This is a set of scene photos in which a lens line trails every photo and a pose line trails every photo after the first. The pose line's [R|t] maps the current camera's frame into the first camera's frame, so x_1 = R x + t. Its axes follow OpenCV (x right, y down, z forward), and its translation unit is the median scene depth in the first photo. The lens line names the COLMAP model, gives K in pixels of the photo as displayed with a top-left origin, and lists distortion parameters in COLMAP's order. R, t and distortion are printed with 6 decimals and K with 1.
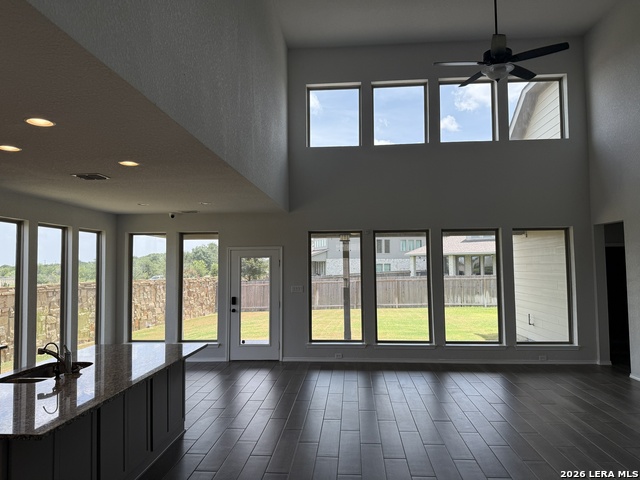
lens RADIAL K [[453.3, 0, 320.0], [0, 453.3, 240.0], [0, 0, 1]] dist [-0.000910, -0.005360]
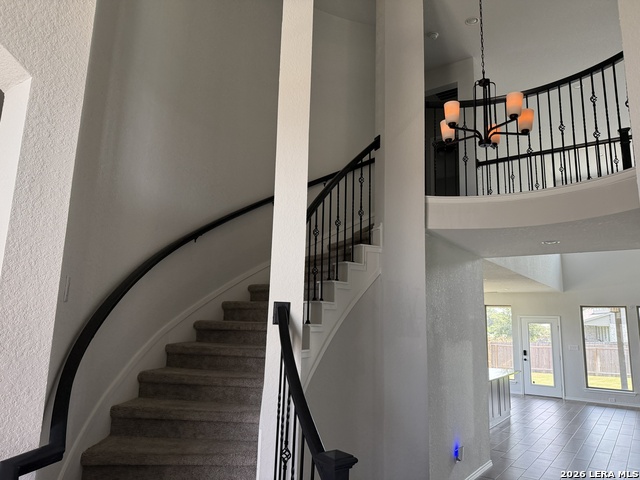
lens RADIAL K [[453.3, 0, 320.0], [0, 453.3, 240.0], [0, 0, 1]] dist [-0.000910, -0.005360]
pose [[0.846496, -0.064879, -0.528427, 0.046665], [-0.009243, 0.990607, -0.136431, -0.022122], [0.532315, 0.120372, 0.837945, -0.625670]]
